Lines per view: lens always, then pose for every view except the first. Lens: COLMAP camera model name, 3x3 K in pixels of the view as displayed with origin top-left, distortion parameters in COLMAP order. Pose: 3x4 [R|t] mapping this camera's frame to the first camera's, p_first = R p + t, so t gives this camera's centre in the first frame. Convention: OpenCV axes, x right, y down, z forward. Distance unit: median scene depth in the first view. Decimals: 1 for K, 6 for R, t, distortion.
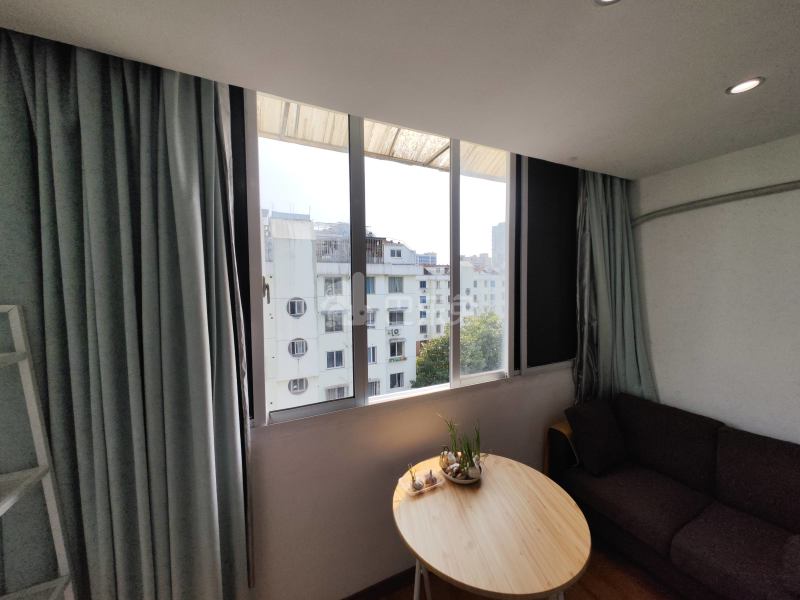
lens RADIAL K [[298.9, 0, 397.0], [0, 298.9, 297.6], [0, 0, 1]] dist [-0.002041, -0.000558]
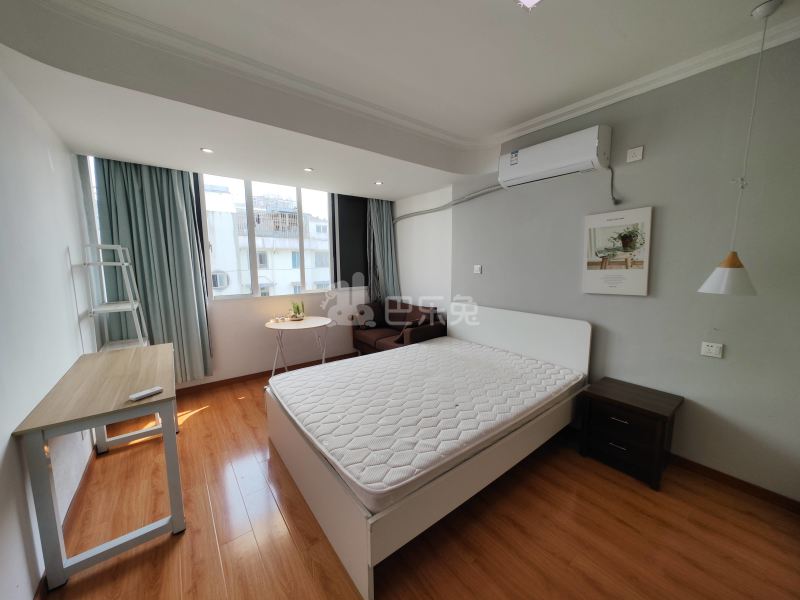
lens RADIAL K [[298.9, 0, 406.5], [0, 298.9, 304.3], [0, 0, 1]] dist [-0.002041, -0.000558]
pose [[0.971688, -0.023714, 0.235073, 0.370819], [0.000924, 0.995324, 0.096591, 0.138999], [-0.236264, -0.093639, 0.967166, -1.218086]]
